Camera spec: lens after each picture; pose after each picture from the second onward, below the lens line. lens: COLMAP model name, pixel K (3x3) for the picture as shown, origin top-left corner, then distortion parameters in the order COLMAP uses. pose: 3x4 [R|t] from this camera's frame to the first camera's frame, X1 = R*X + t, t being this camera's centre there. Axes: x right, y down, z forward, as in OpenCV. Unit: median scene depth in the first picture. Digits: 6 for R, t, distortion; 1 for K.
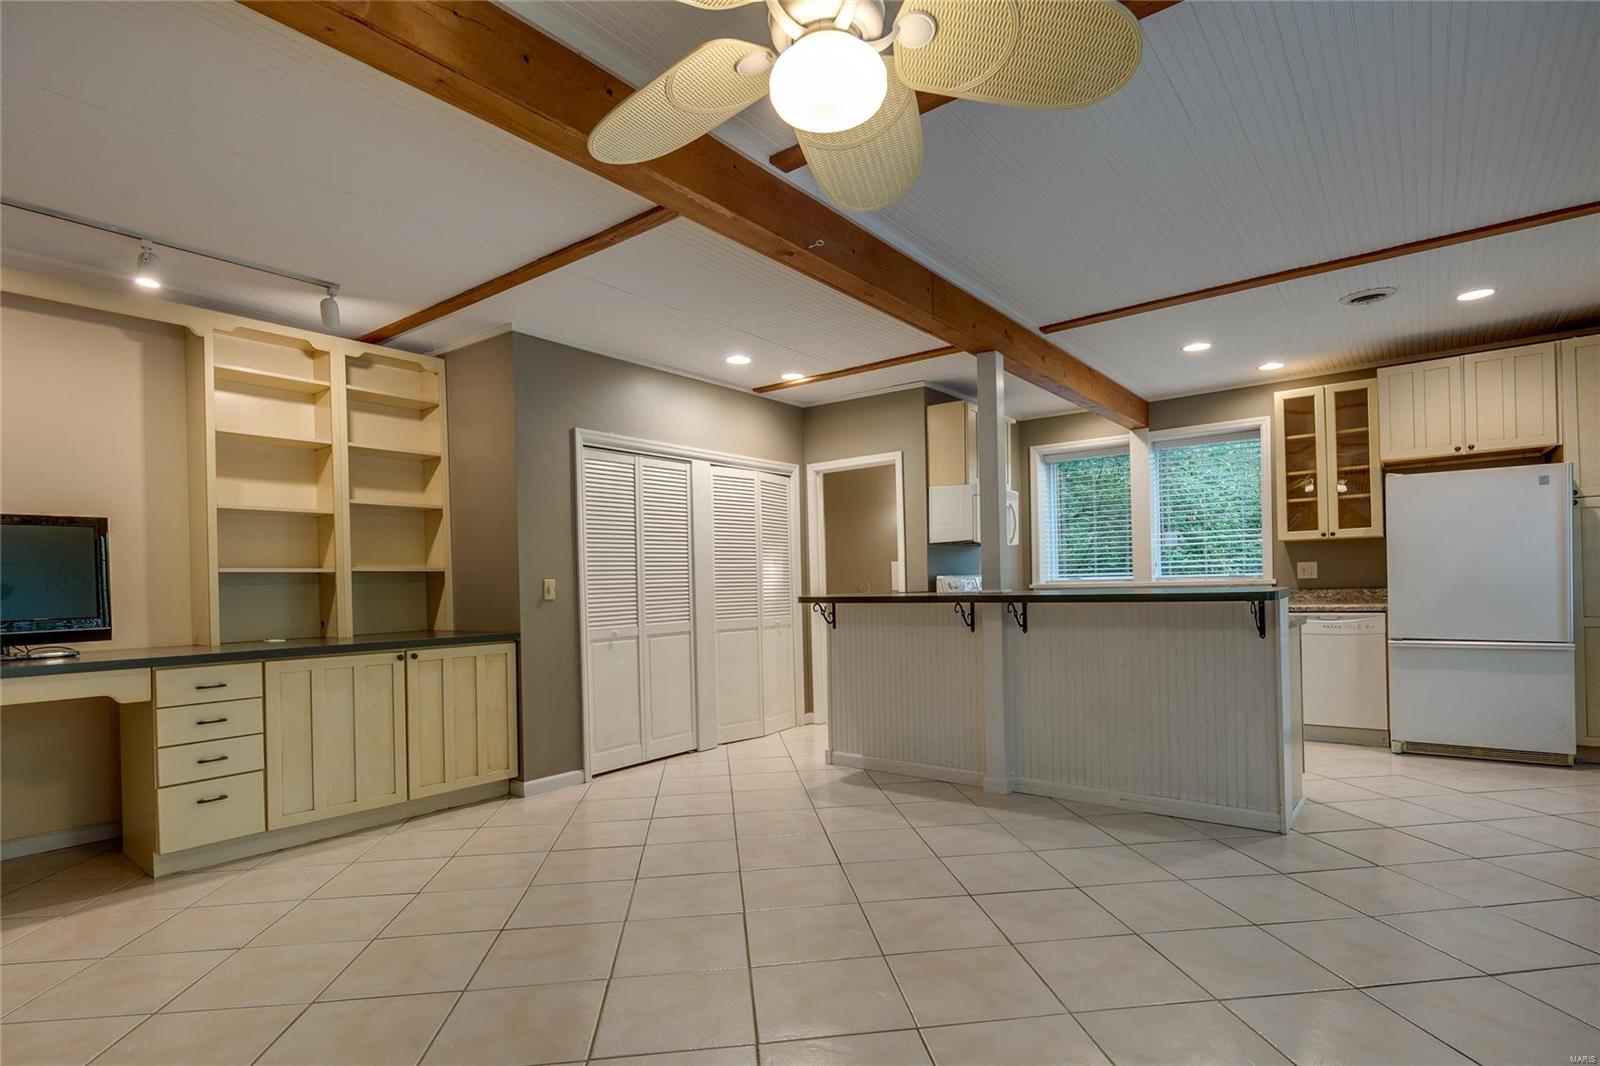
lens RADIAL K [[791.7, 0, 808.0], [0, 791.7, 584.2], [0, 0, 1]] dist [-0.004702, -0.003595]
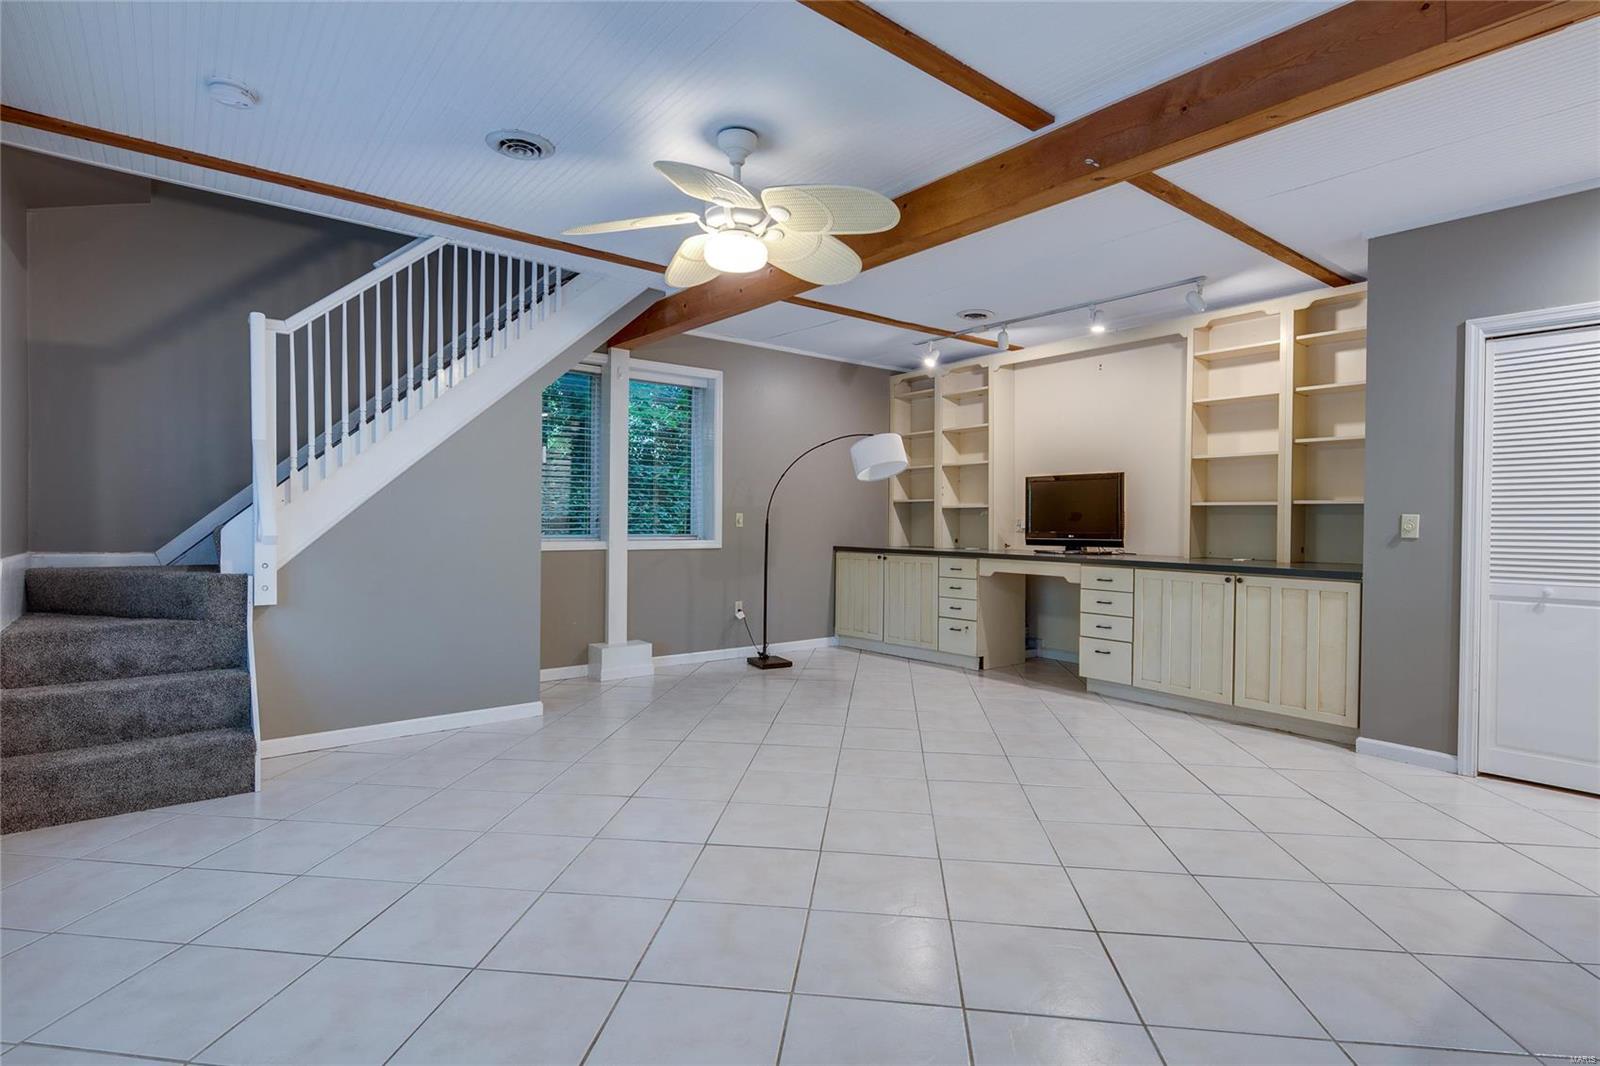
lens RADIAL K [[791.7, 0, 803.4], [0, 791.7, 533.1], [0, 0, 1]] dist [-0.004702, -0.003595]
pose [[-0.247079, 0.039758, -0.968179, 0.645463], [-0.002459, 0.999129, 0.041656, -0.019419], [0.968992, 0.012673, -0.246766, 0.577501]]
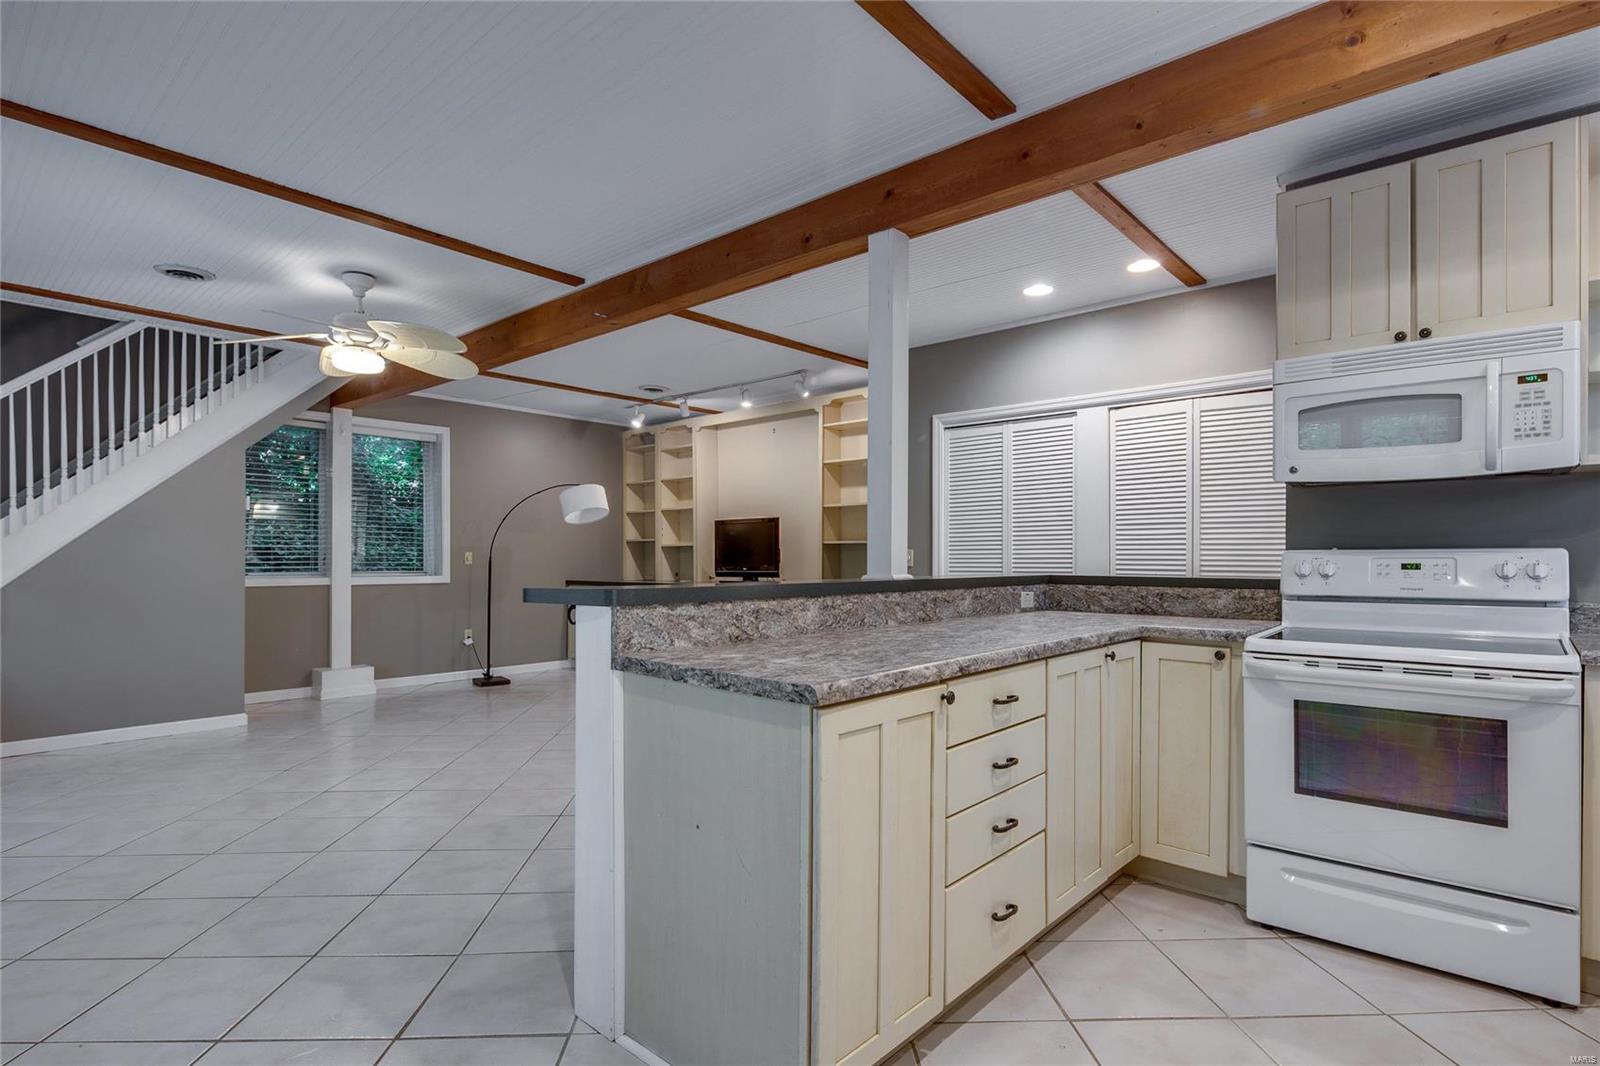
lens RADIAL K [[791.7, 0, 790.9], [0, 791.7, 559.8], [0, 0, 1]] dist [-0.004702, -0.003595]
pose [[-0.069362, 0.027190, -0.997221, 0.864815], [0.000943, 0.999630, 0.027190, -0.023177], [0.997591, 0.000945, -0.069362, 0.888980]]
